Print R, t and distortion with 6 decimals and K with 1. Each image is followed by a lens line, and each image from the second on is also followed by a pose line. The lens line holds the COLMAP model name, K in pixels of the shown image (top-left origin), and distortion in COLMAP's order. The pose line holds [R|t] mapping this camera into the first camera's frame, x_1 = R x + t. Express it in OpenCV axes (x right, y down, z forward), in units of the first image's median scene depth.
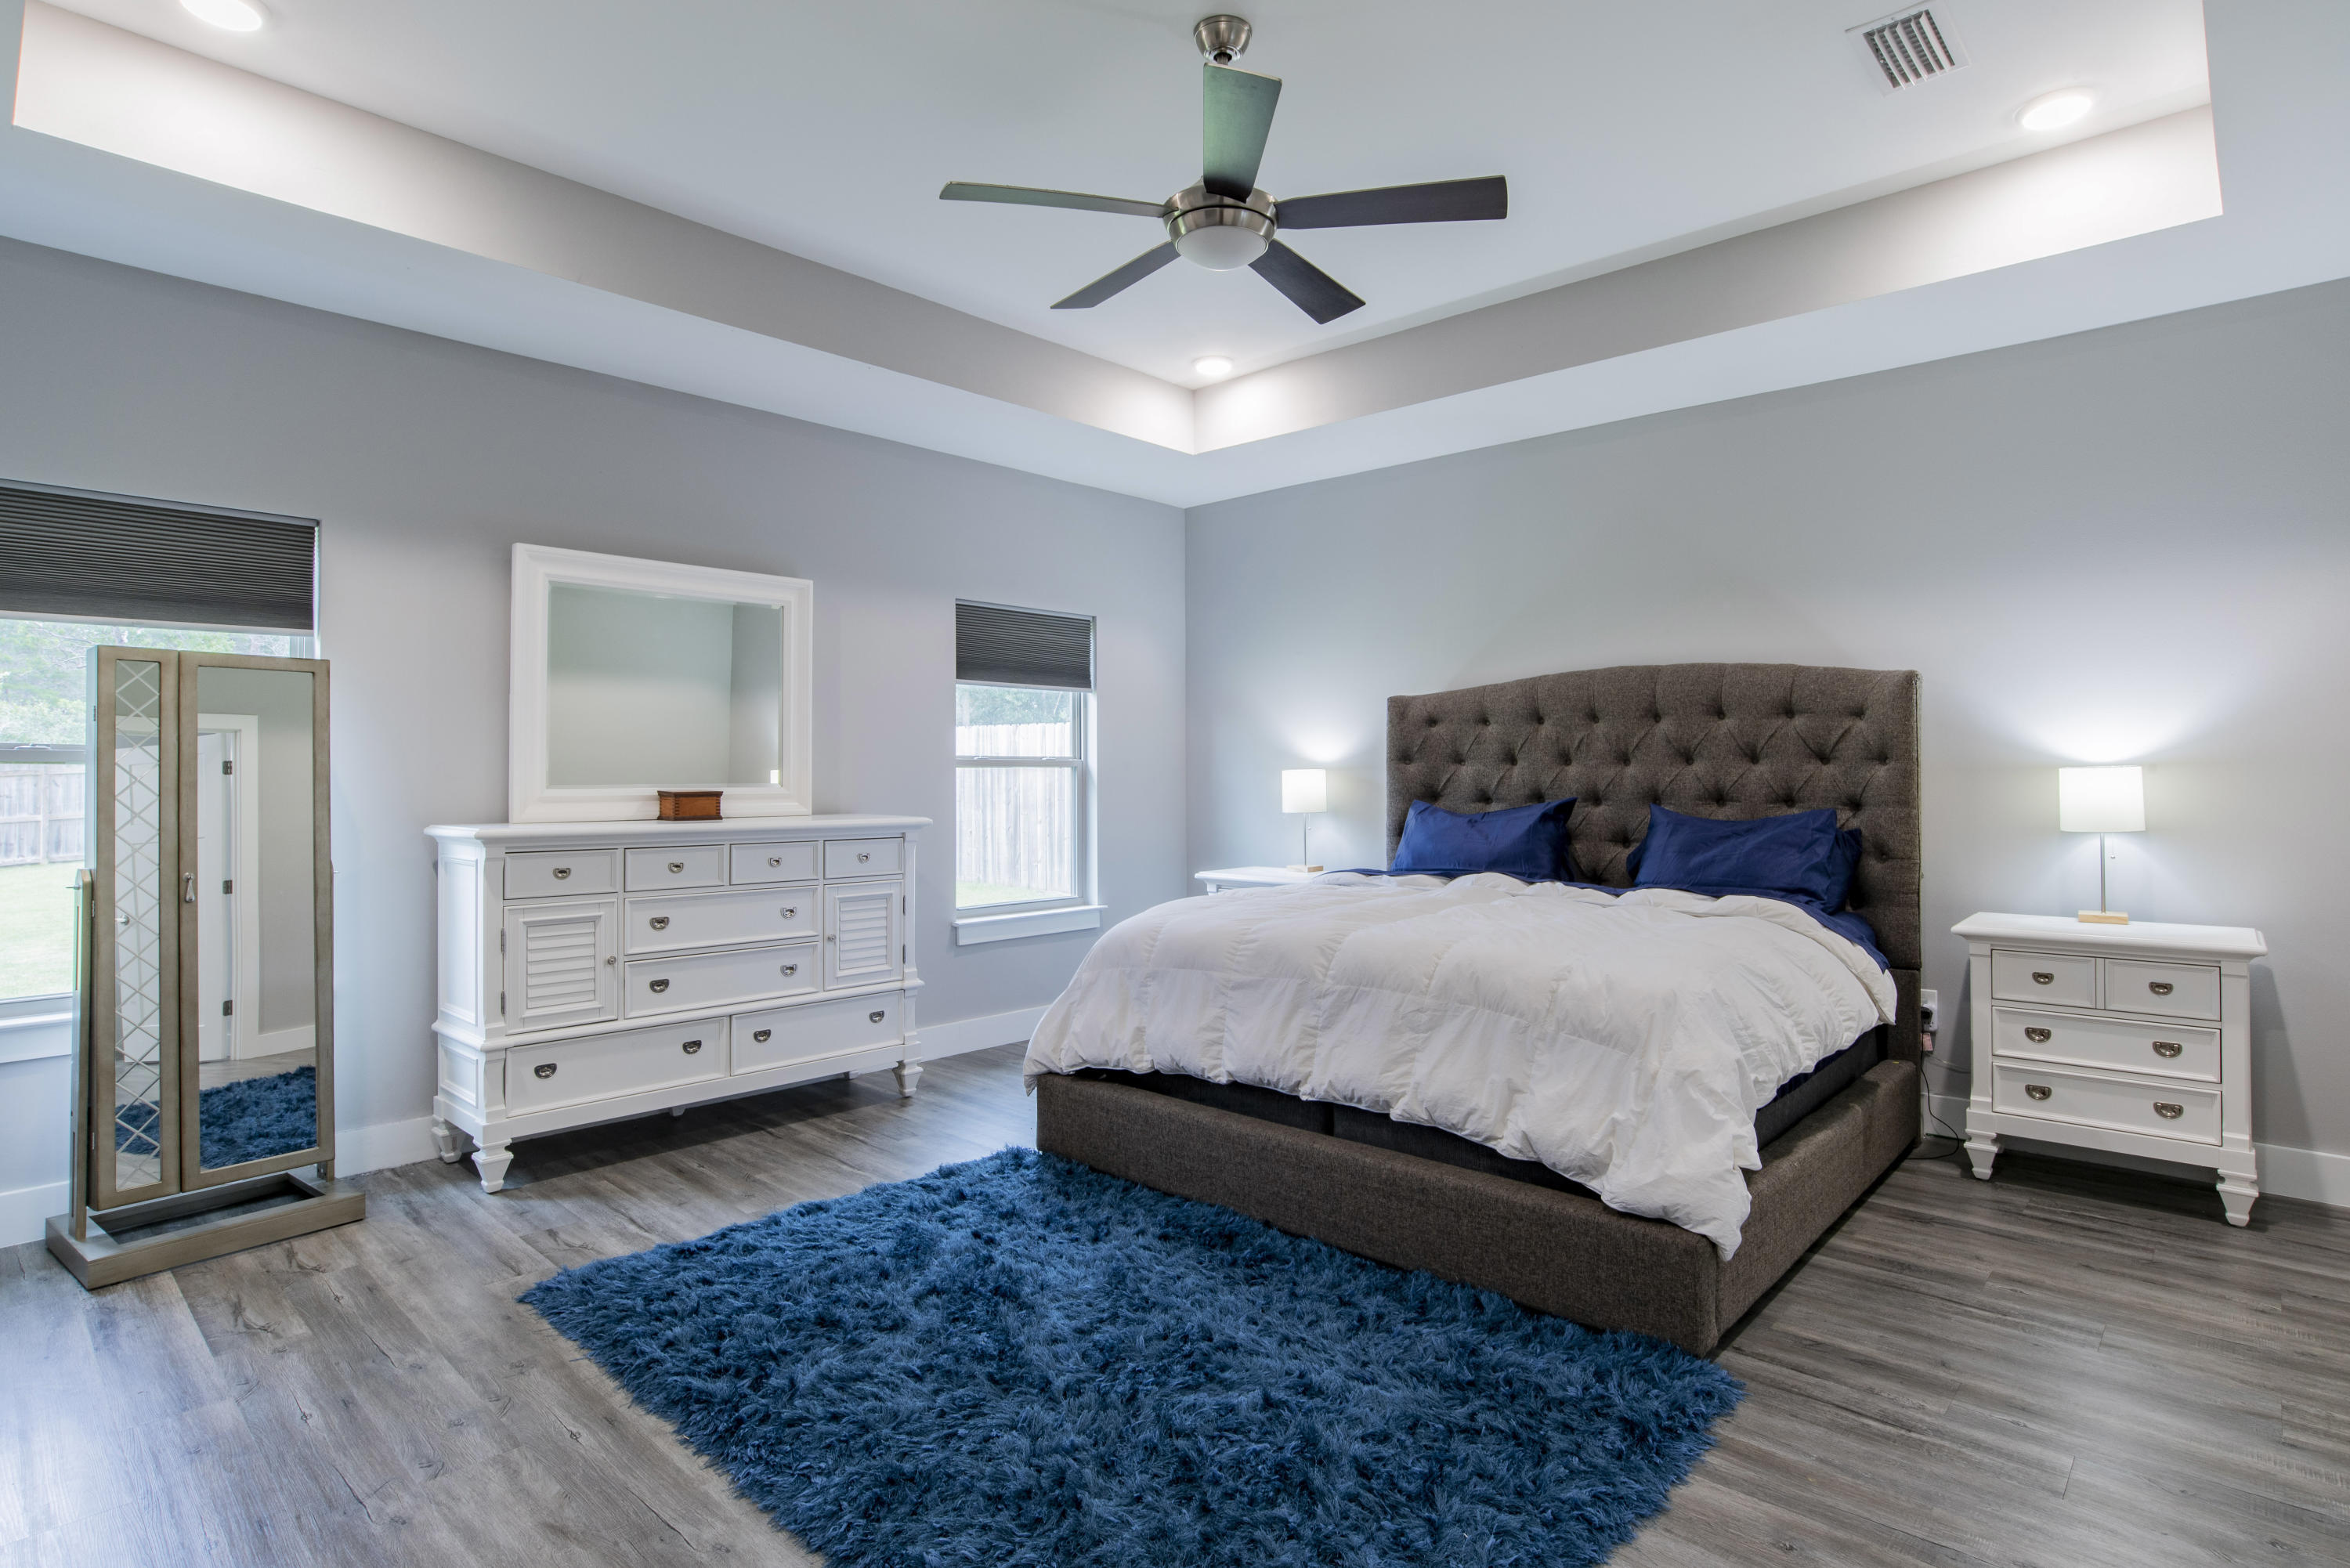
lens RADIAL K [[1190.3, 0, 1175.0], [0, 1190.3, 784.0], [0, 0, 1]] dist [-0.074155, -0.000056]
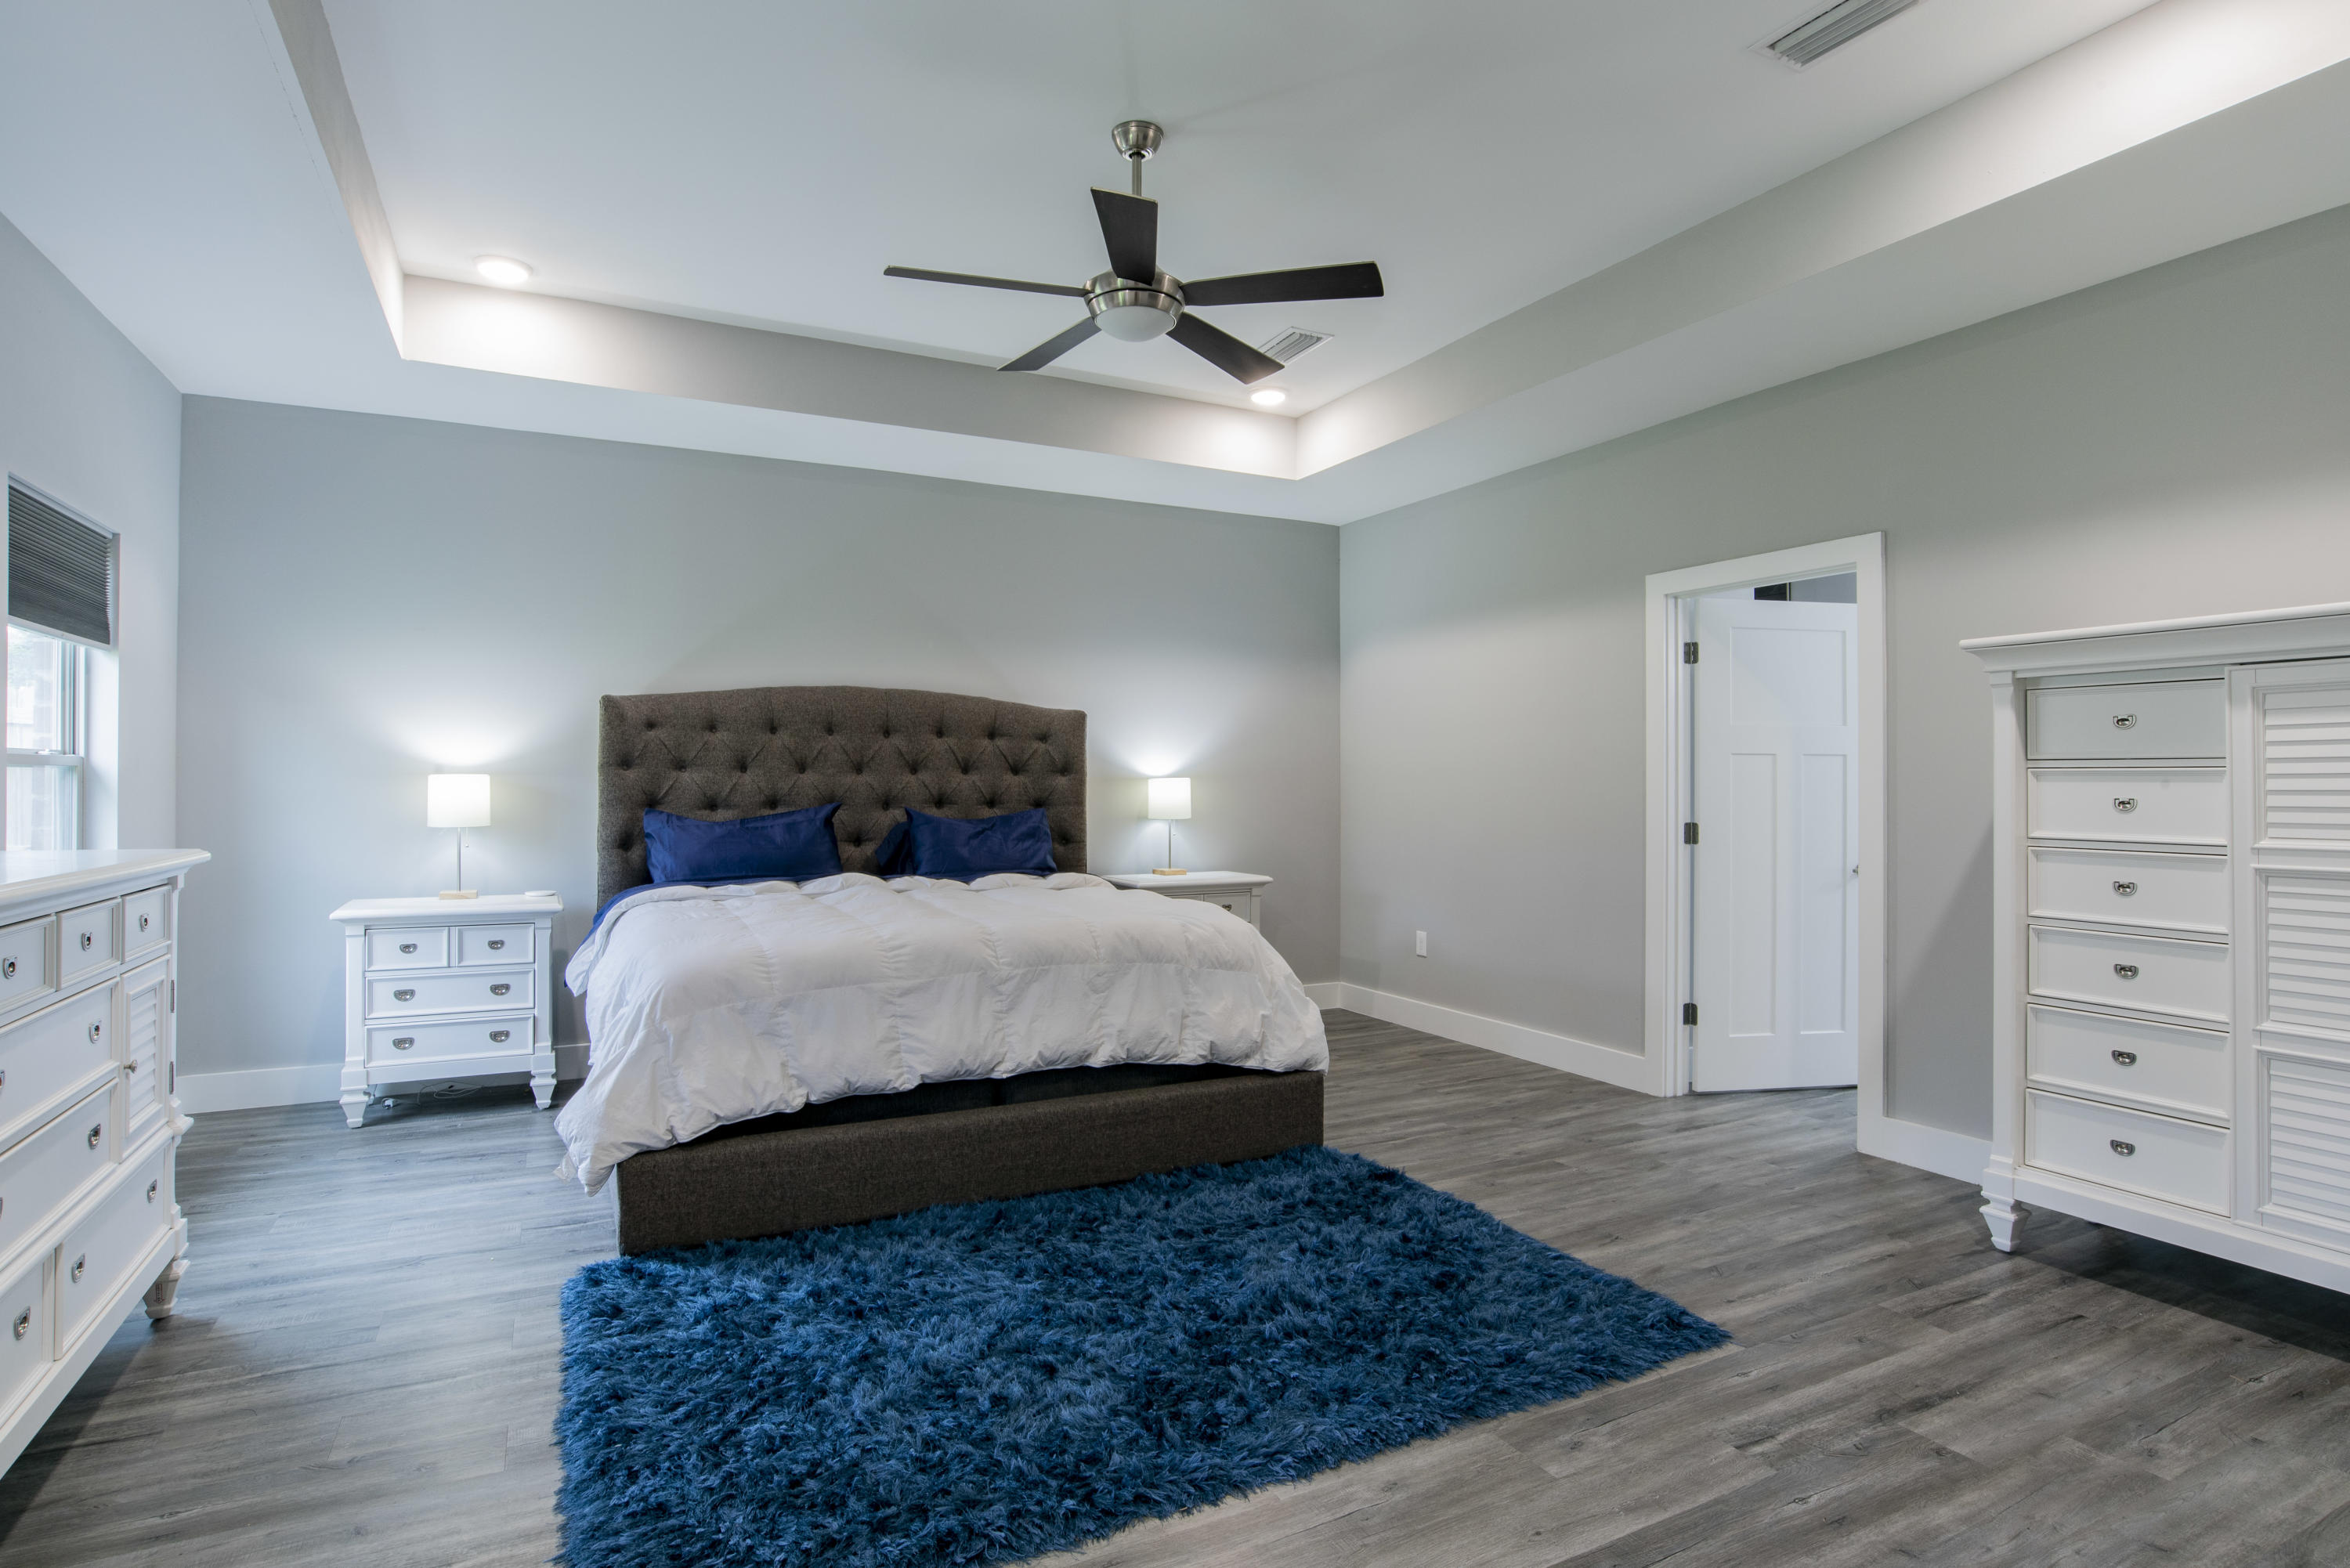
lens RADIAL K [[1220.2, 0, 1175.0], [0, 1220.2, 784.0], [0, 0, 1]] dist [-0.038284, 0.000292]
pose [[0.340123, 0.001263, 0.940380, -0.740252], [0.001576, 0.999997, -0.001913, -0.004388], [-0.940380, 0.002133, 0.340120, 0.376043]]
